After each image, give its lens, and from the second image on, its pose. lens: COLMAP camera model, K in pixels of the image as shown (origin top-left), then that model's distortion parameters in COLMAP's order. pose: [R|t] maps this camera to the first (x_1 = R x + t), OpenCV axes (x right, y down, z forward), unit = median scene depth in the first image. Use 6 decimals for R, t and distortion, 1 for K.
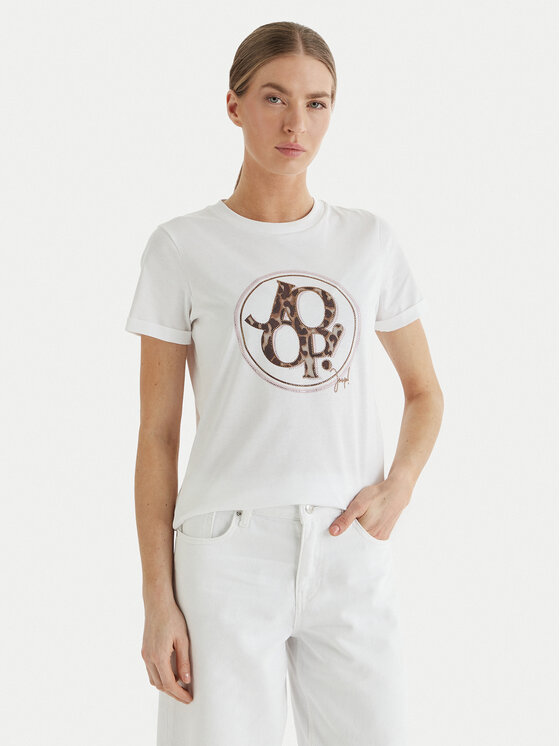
lens RADIAL K [[1295.6, 0, 277.6], [0, 1295.6, 377.0], [0, 0, 1]] dist [0.017191, 0.000000]
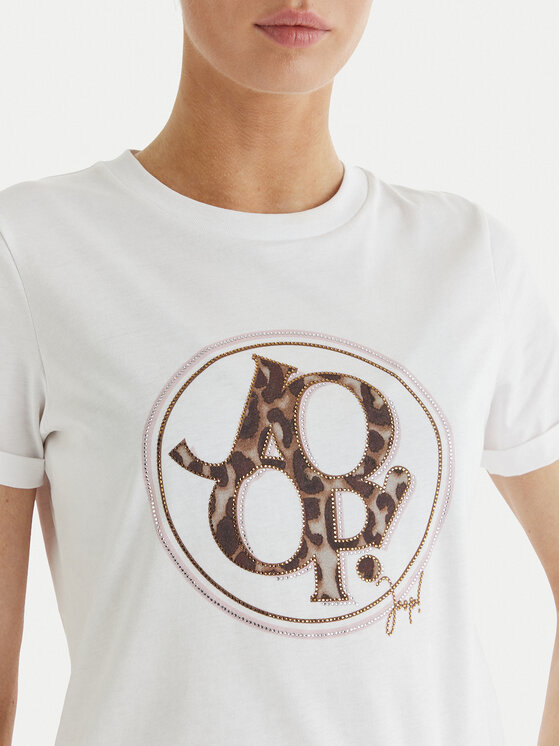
lens RADIAL K [[1295.6, 0, 283.2], [0, 1295.6, 373.8], [0, 0, 1]] dist [0.017191, 0.000000]
pose [[0.998472, 0.030823, 0.045865, -0.009250], [-0.029791, 0.999291, -0.023026, -0.059670], [-0.046542, 0.021625, 0.998682, 0.593928]]
